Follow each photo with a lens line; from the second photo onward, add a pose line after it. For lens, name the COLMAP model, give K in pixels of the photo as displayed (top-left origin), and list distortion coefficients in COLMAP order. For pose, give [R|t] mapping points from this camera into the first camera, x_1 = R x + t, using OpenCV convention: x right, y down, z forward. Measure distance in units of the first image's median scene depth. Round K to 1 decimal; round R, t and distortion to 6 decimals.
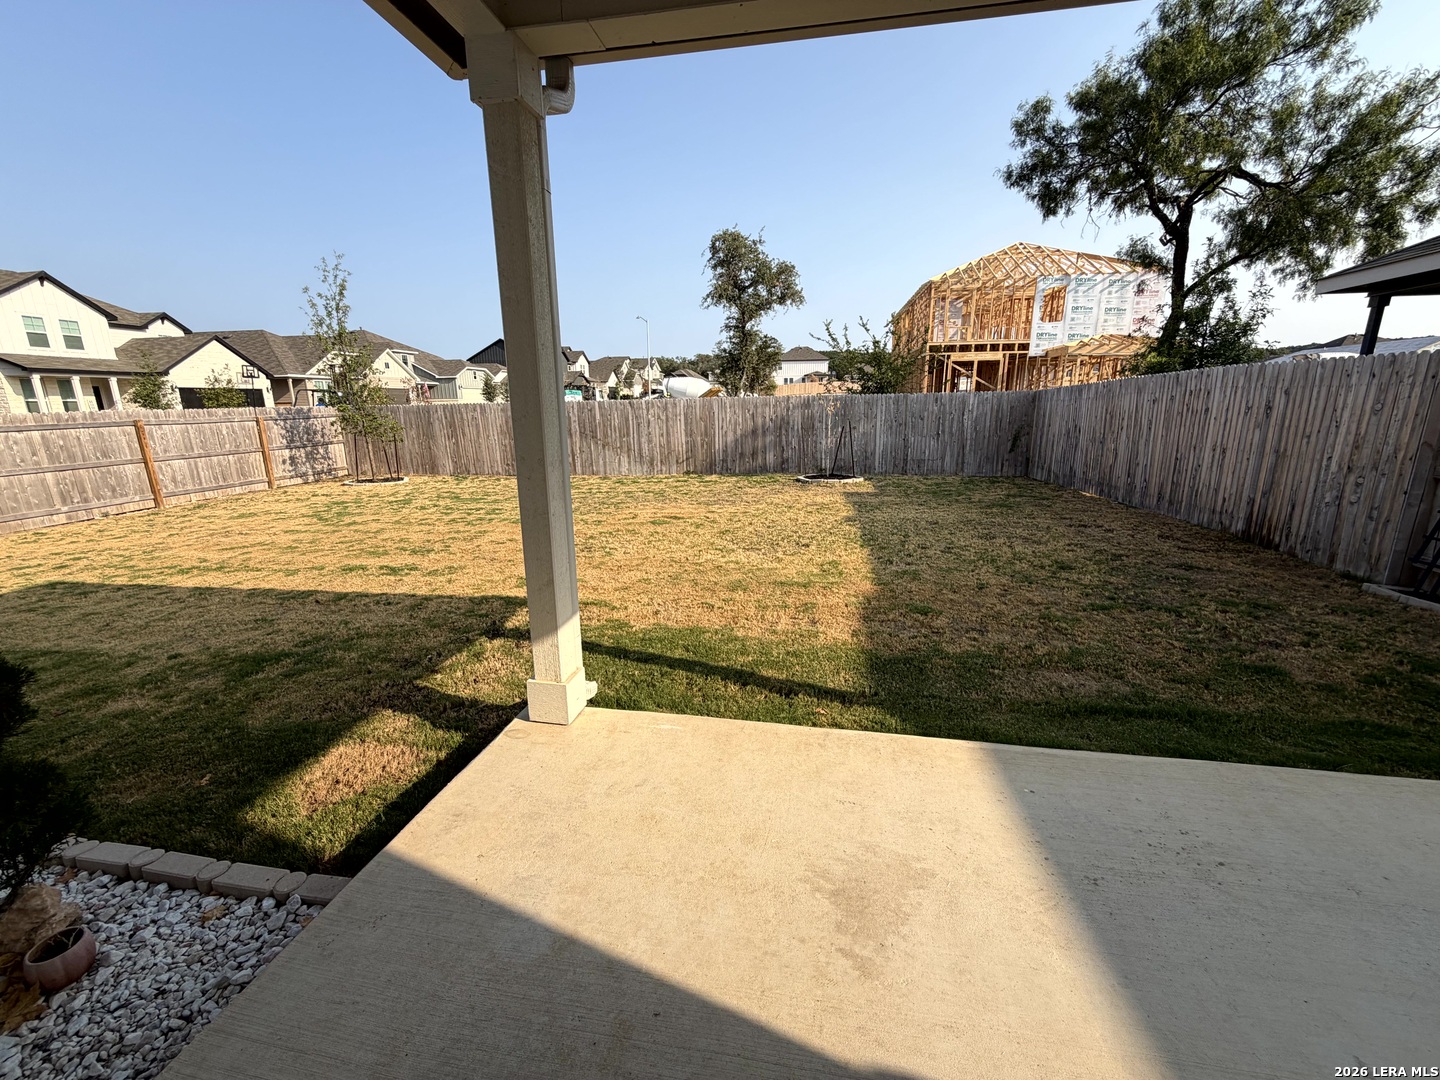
lens RADIAL K [[574.6, 0, 716.7], [0, 574.6, 539.9], [0, 0, 1]] dist [-0.000583, 0.000526]
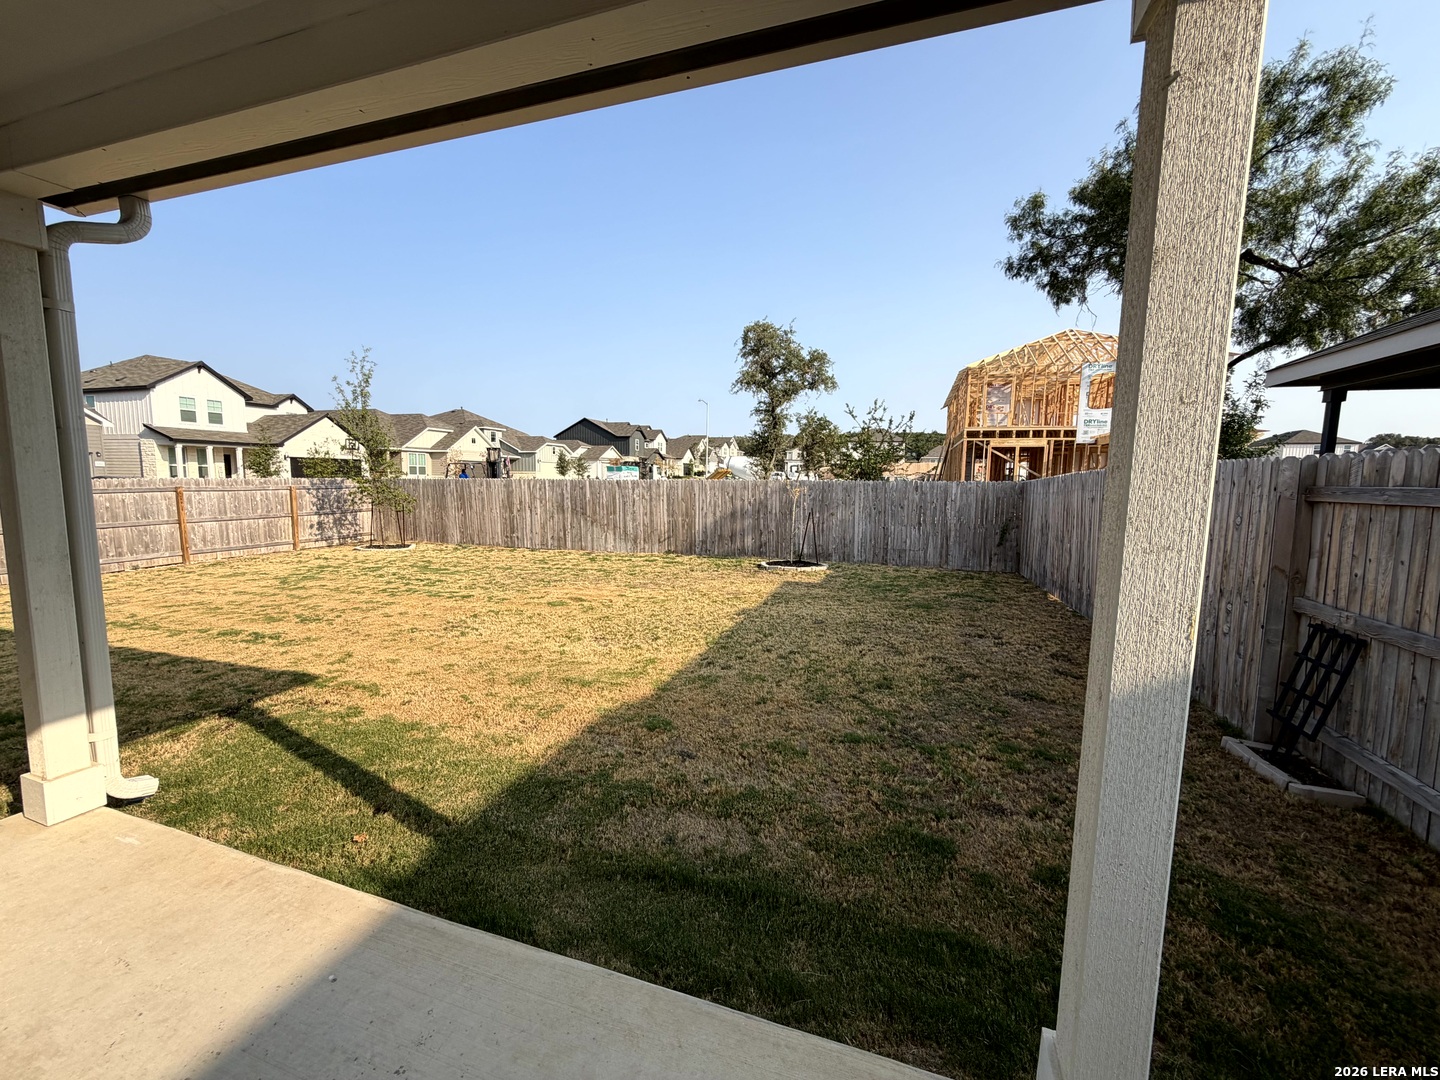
lens RADIAL K [[573.6, 0, 717.5], [0, 573.6, 540.8], [0, 0, 1]] dist [0.000388, -0.000443]
pose [[0.988824, 0.041096, -0.143312, 0.181026], [-0.058959, 0.990689, -0.122712, -0.019033], [0.136935, 0.129790, 0.982040, 0.026480]]
